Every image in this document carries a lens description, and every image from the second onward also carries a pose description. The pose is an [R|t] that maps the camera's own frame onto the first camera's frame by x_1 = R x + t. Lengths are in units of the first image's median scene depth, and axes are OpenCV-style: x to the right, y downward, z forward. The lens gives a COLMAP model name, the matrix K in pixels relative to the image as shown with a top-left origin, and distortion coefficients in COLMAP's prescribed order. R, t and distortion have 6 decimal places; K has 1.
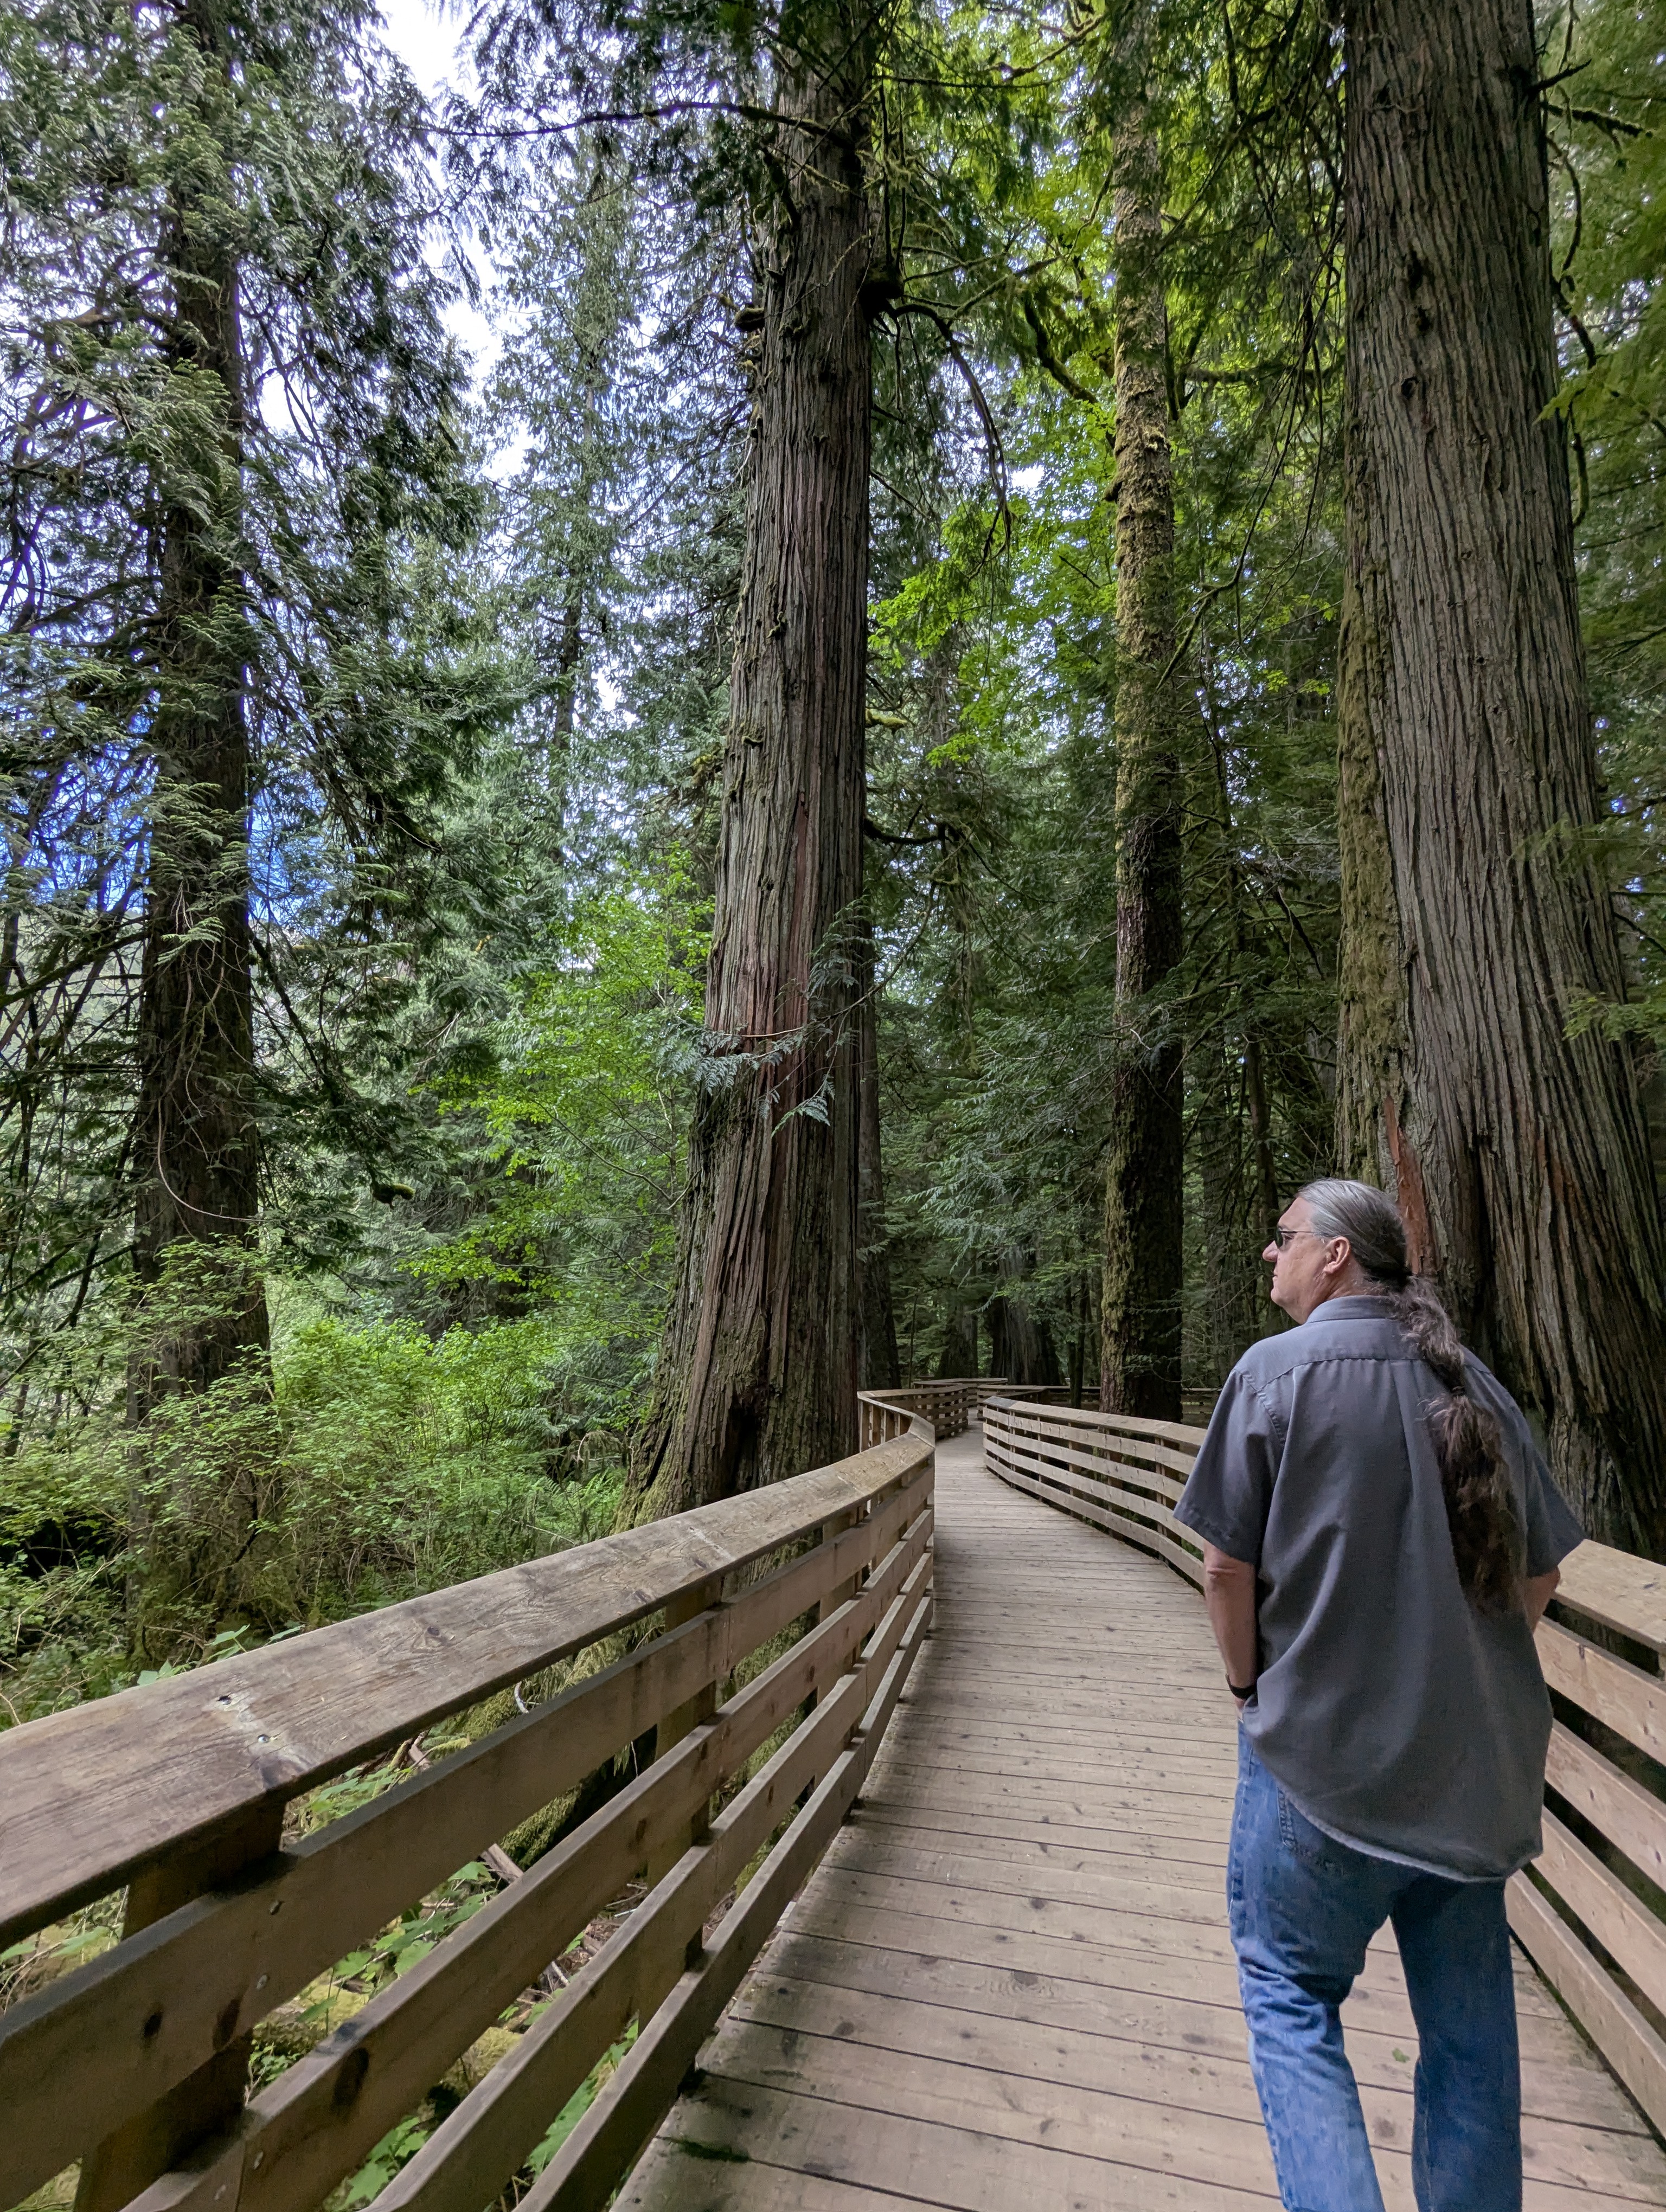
lens RADIAL K [[1015.0, 0, 843.7], [0, 1015.0, 1106.9], [0, 0, 1]] dist [-0.000770, -0.001400]
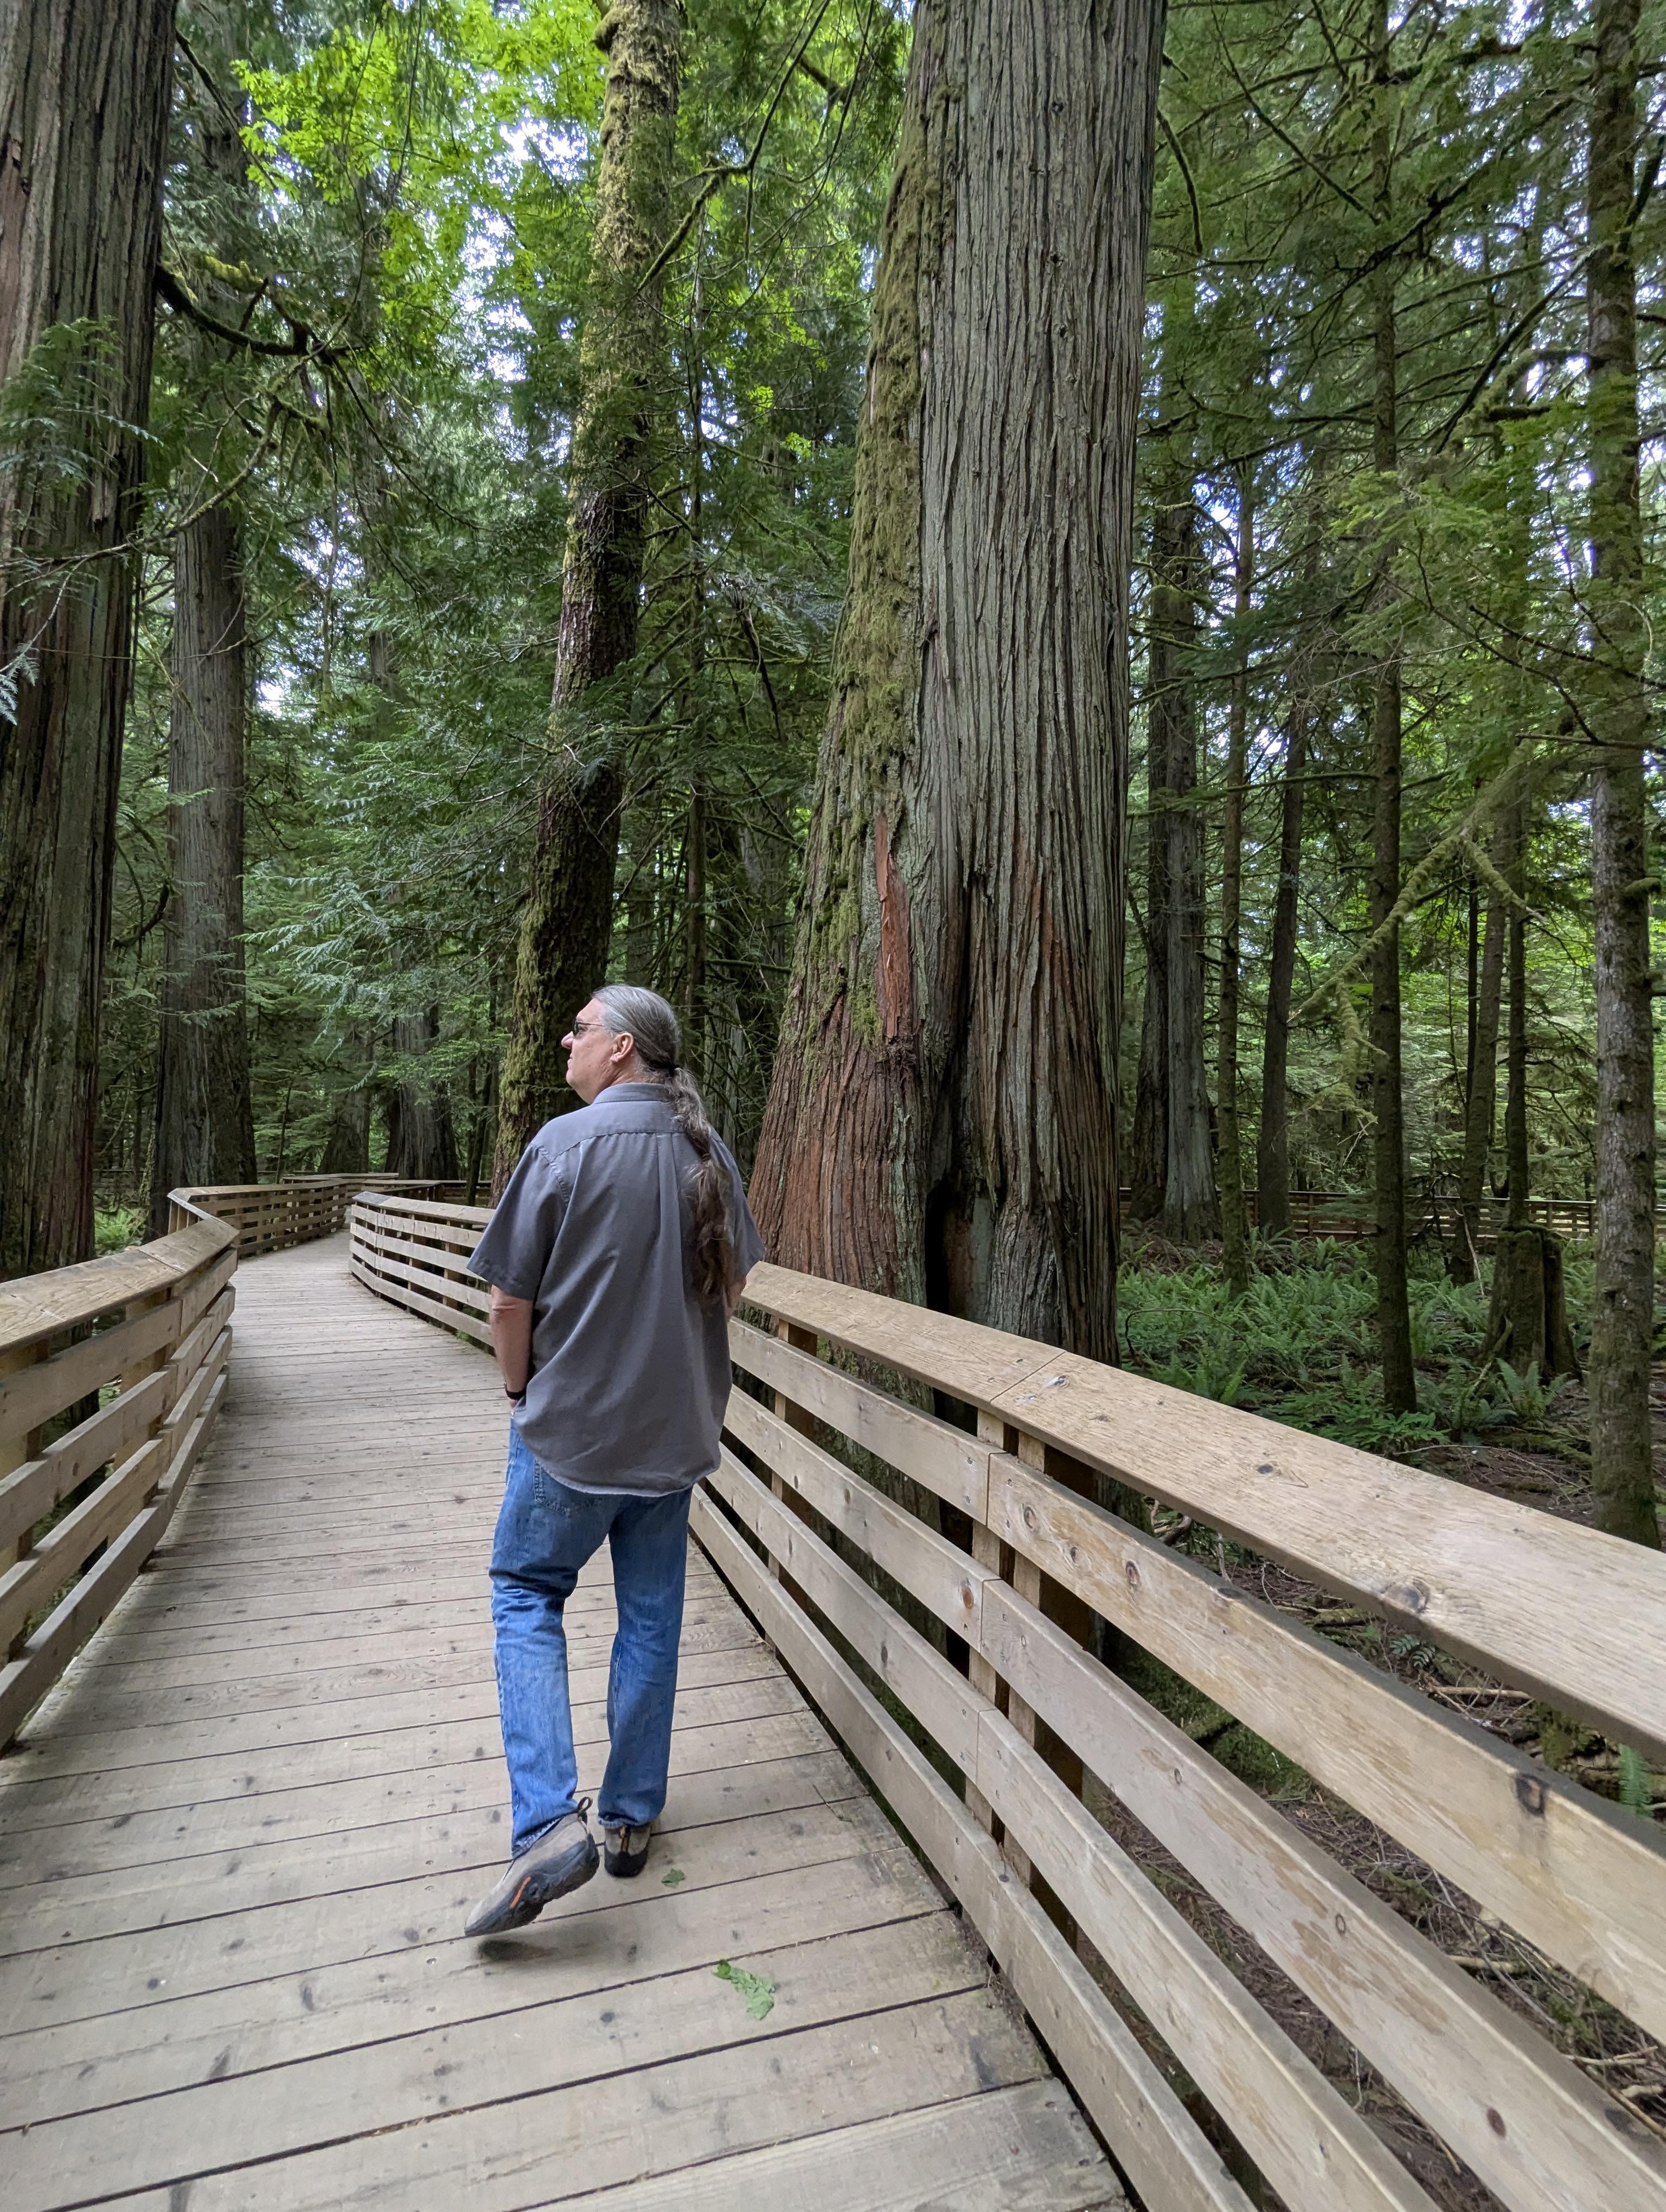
lens RADIAL K [[1015.0, 0, 843.7], [0, 1015.0, 1106.9], [0, 0, 1]] dist [-0.000770, -0.001400]
pose [[0.848308, 0.027603, 0.528783, 0.105295], [-0.131132, 0.978484, 0.159293, 0.088225], [-0.513009, -0.204470, 0.833675, 0.314960]]
